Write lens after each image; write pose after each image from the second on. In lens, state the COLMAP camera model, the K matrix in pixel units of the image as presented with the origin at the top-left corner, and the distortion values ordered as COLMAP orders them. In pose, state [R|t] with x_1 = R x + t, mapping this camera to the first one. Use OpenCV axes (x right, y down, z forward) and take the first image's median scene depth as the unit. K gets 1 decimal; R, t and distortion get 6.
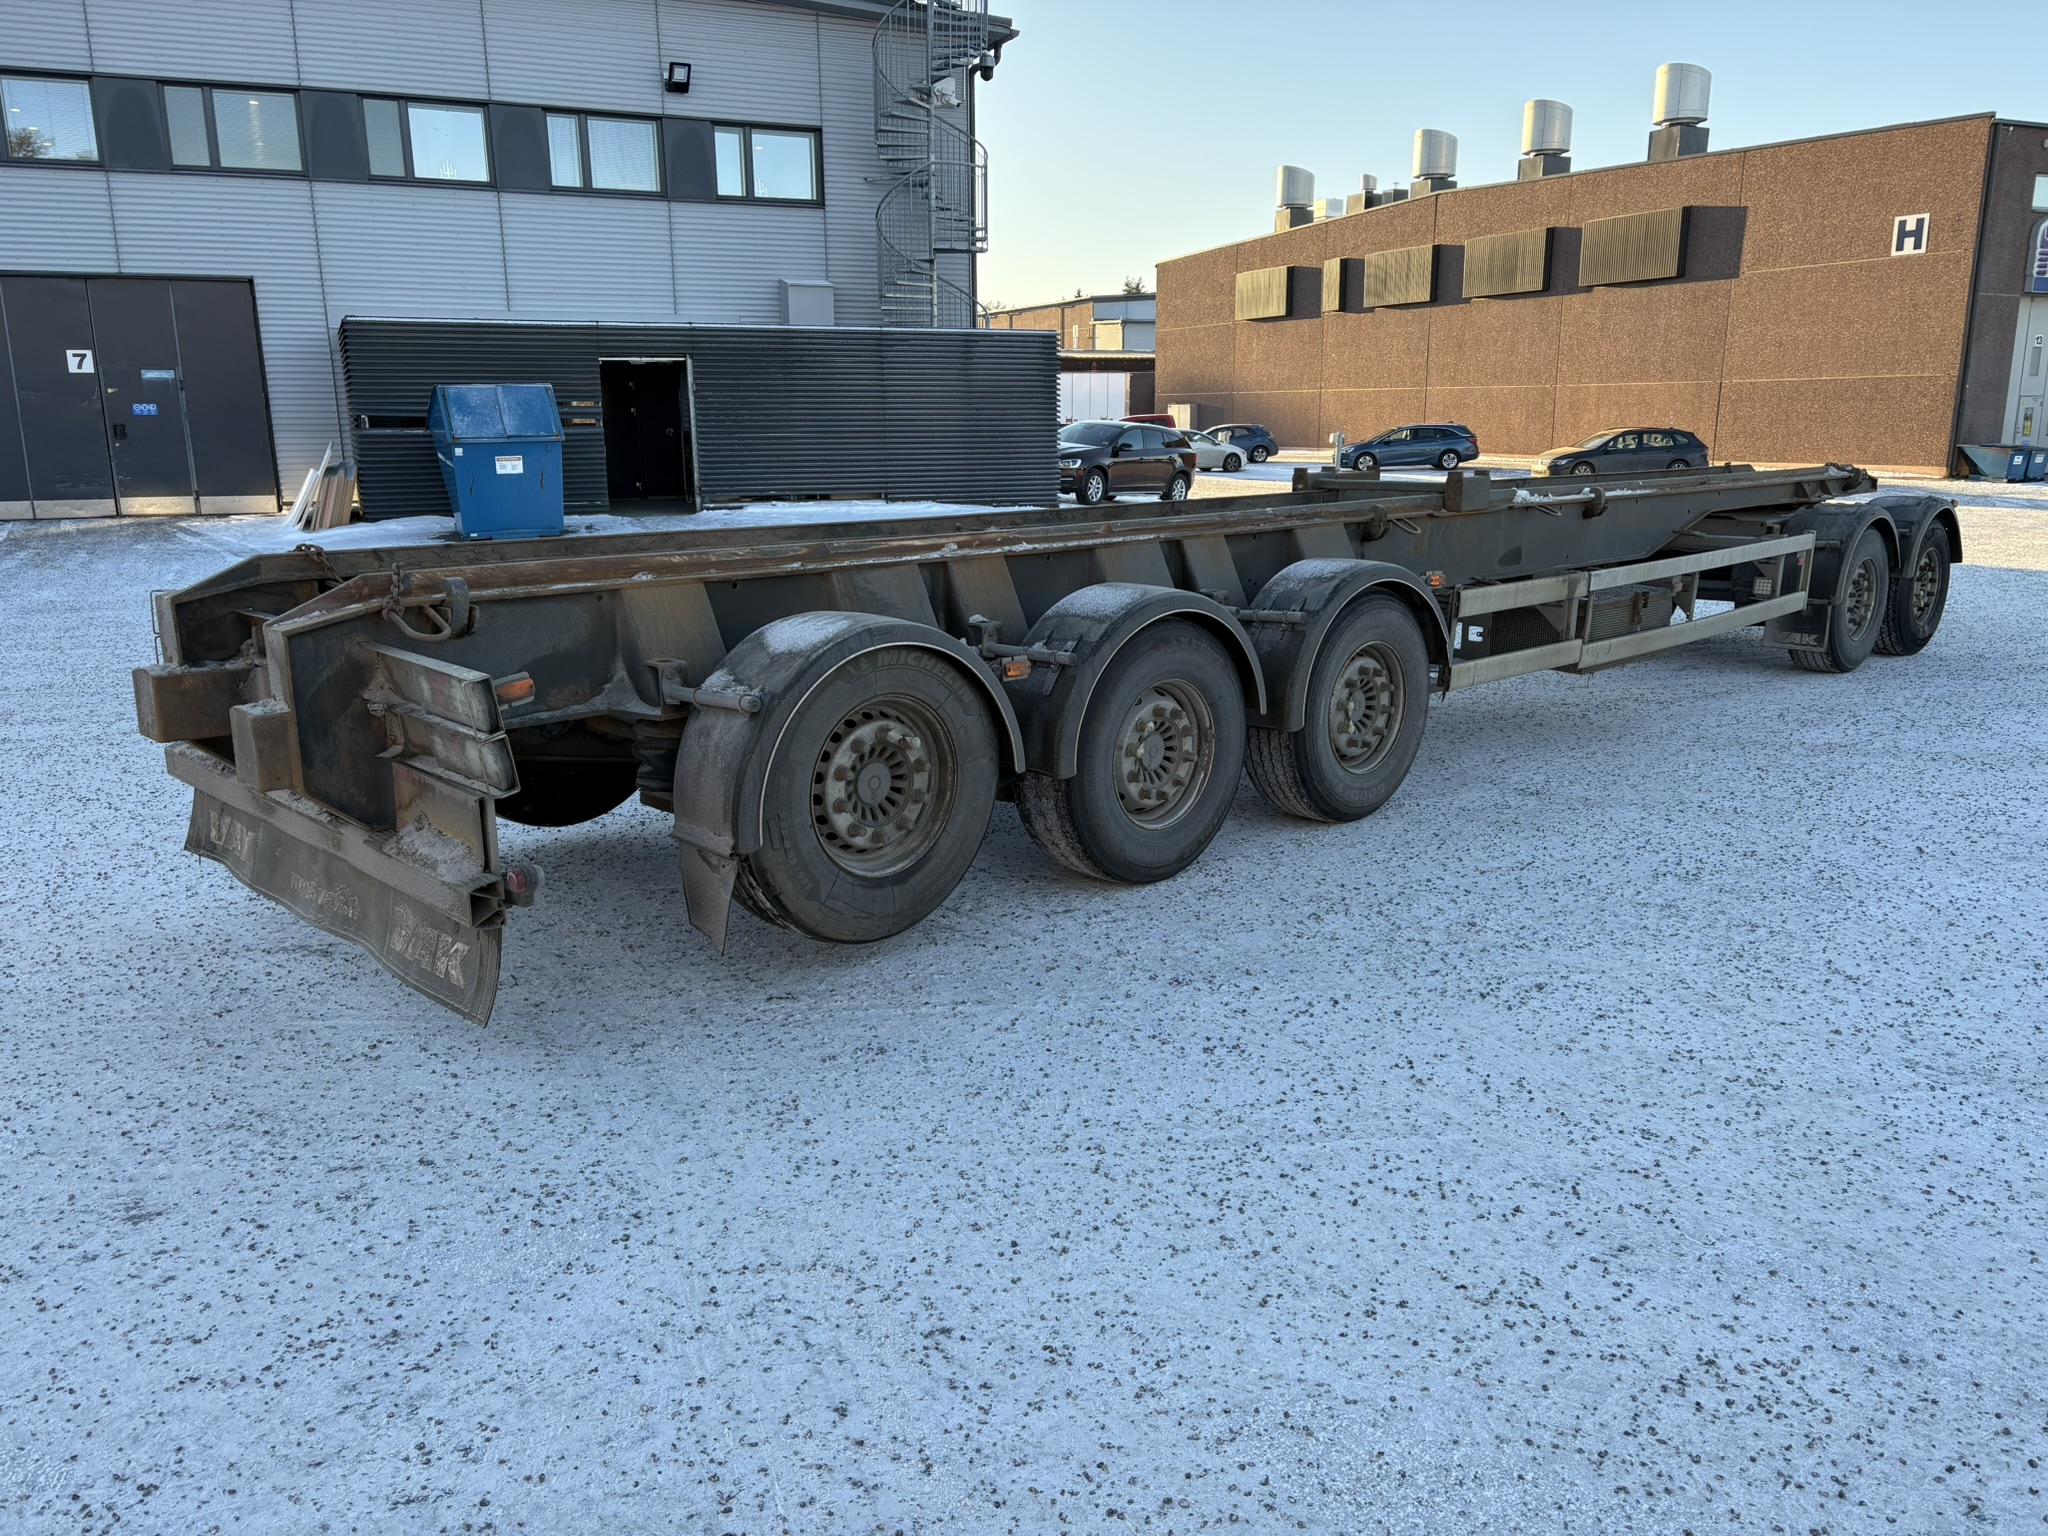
lens RADIAL K [[1559.3, 0, 1040.8], [0, 1559.3, 785.0], [0, 0, 1]] dist [0.074485, -0.079357]
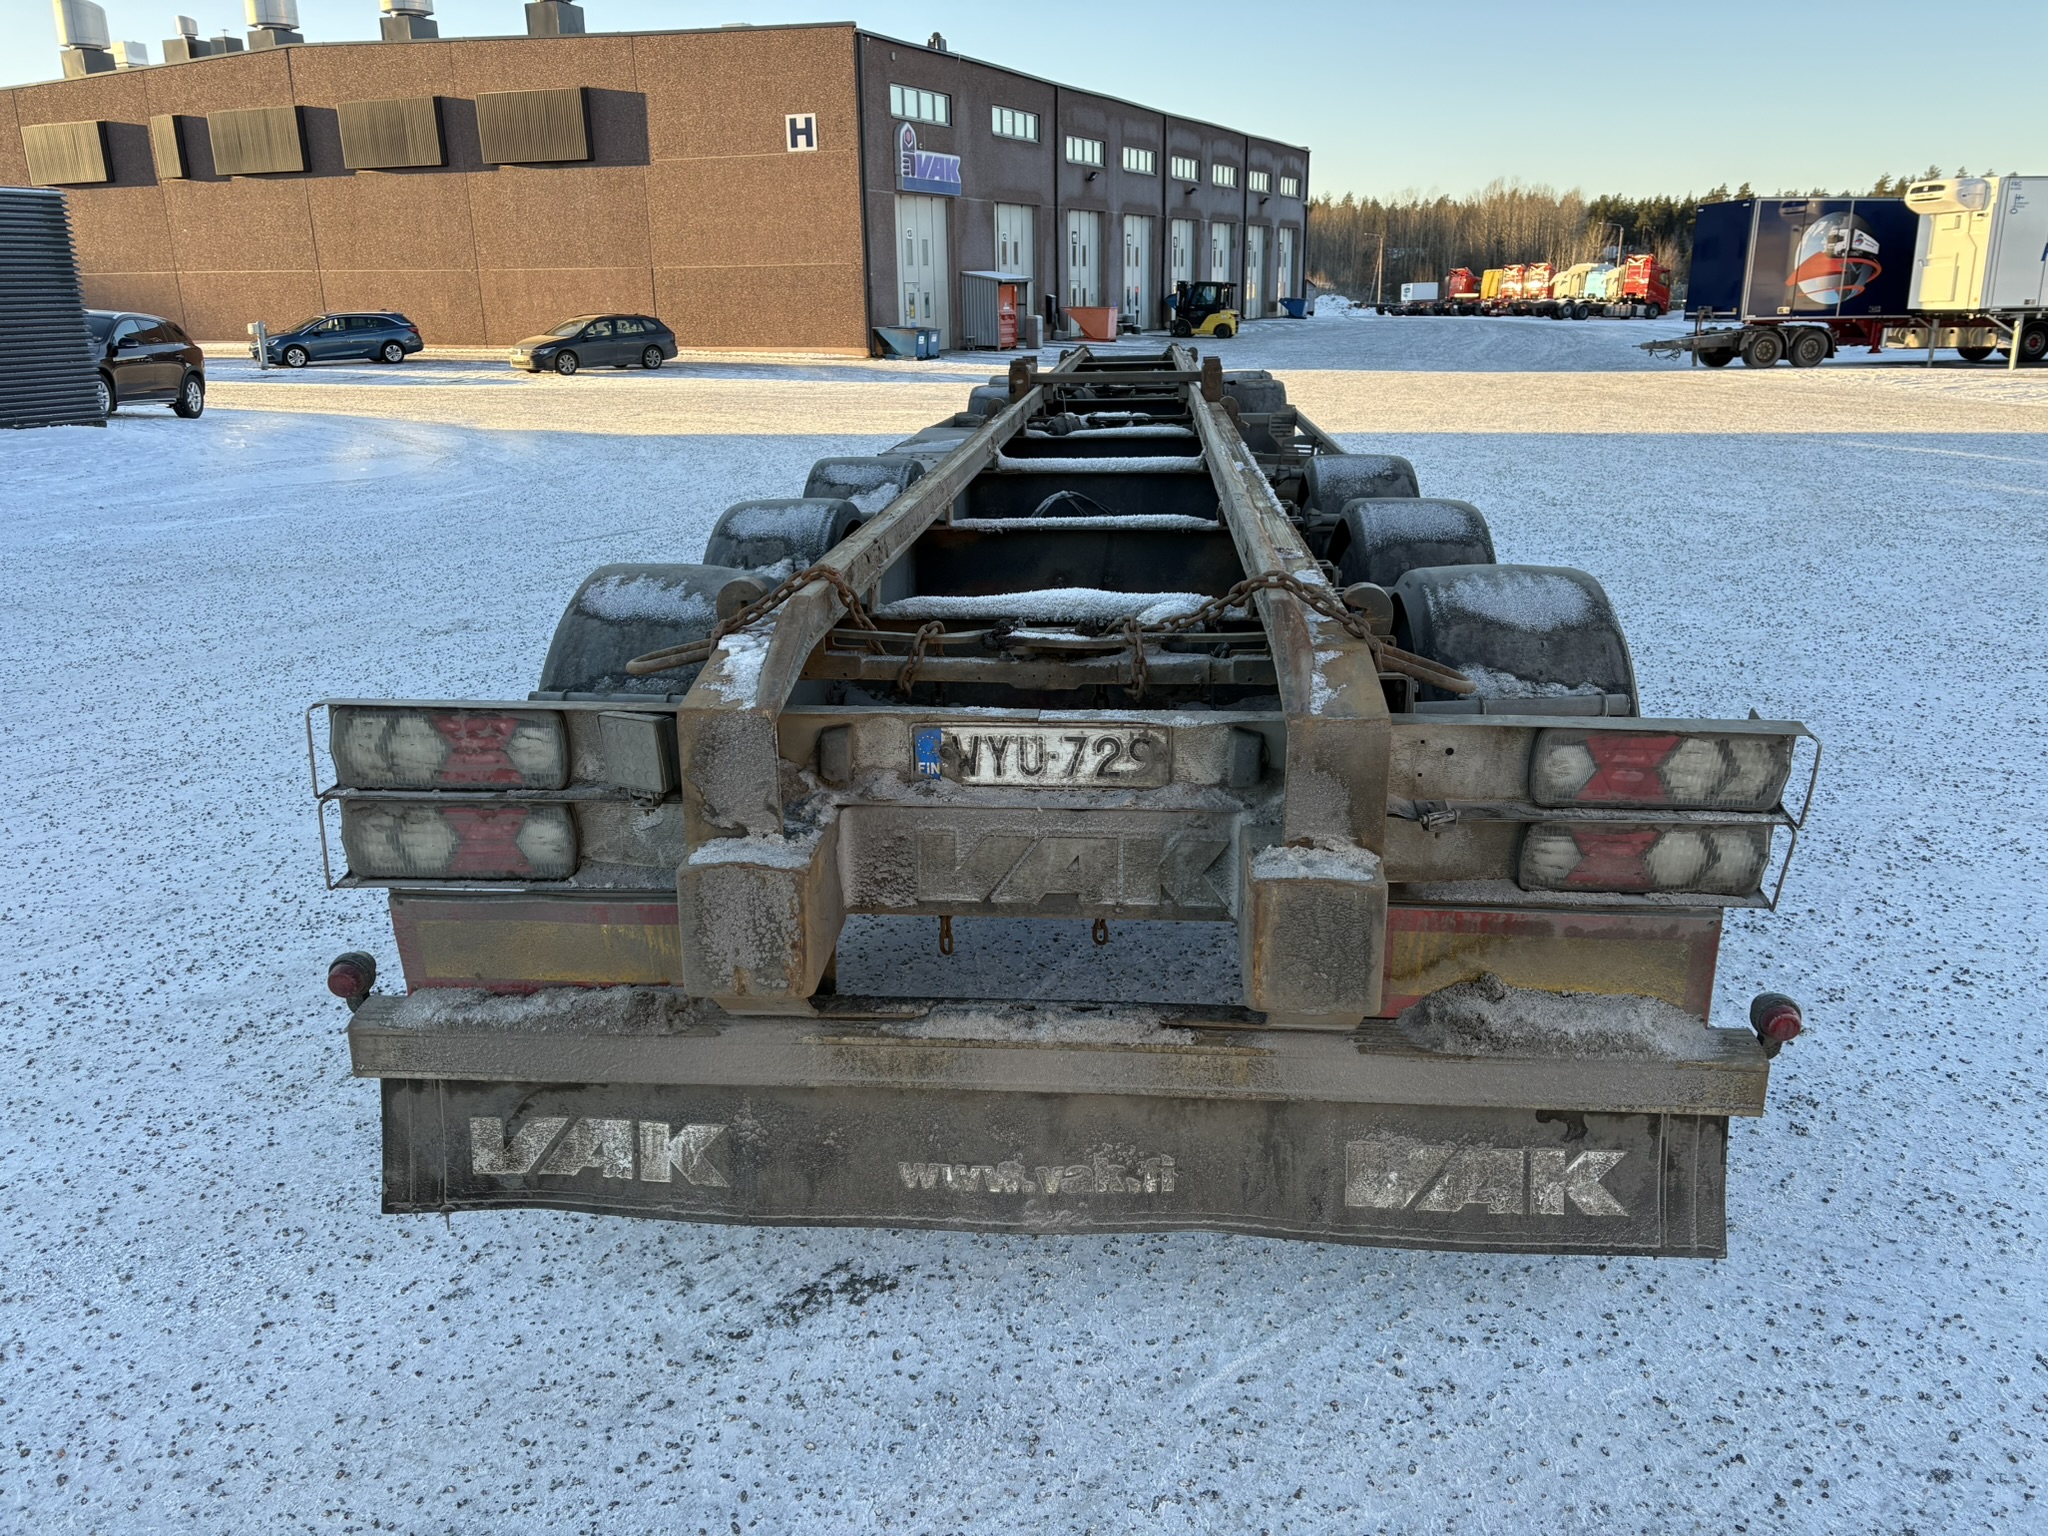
lens RADIAL K [[1545.3, 0, 1025.2], [0, 1545.3, 772.7], [0, 0, 1]] dist [0.068117, -0.075008]
pose [[0.743809, -0.204180, 0.636442, -0.103758], [0.163572, 0.978851, 0.122862, -0.018934], [-0.648068, 0.012718, 0.761477, 0.075615]]
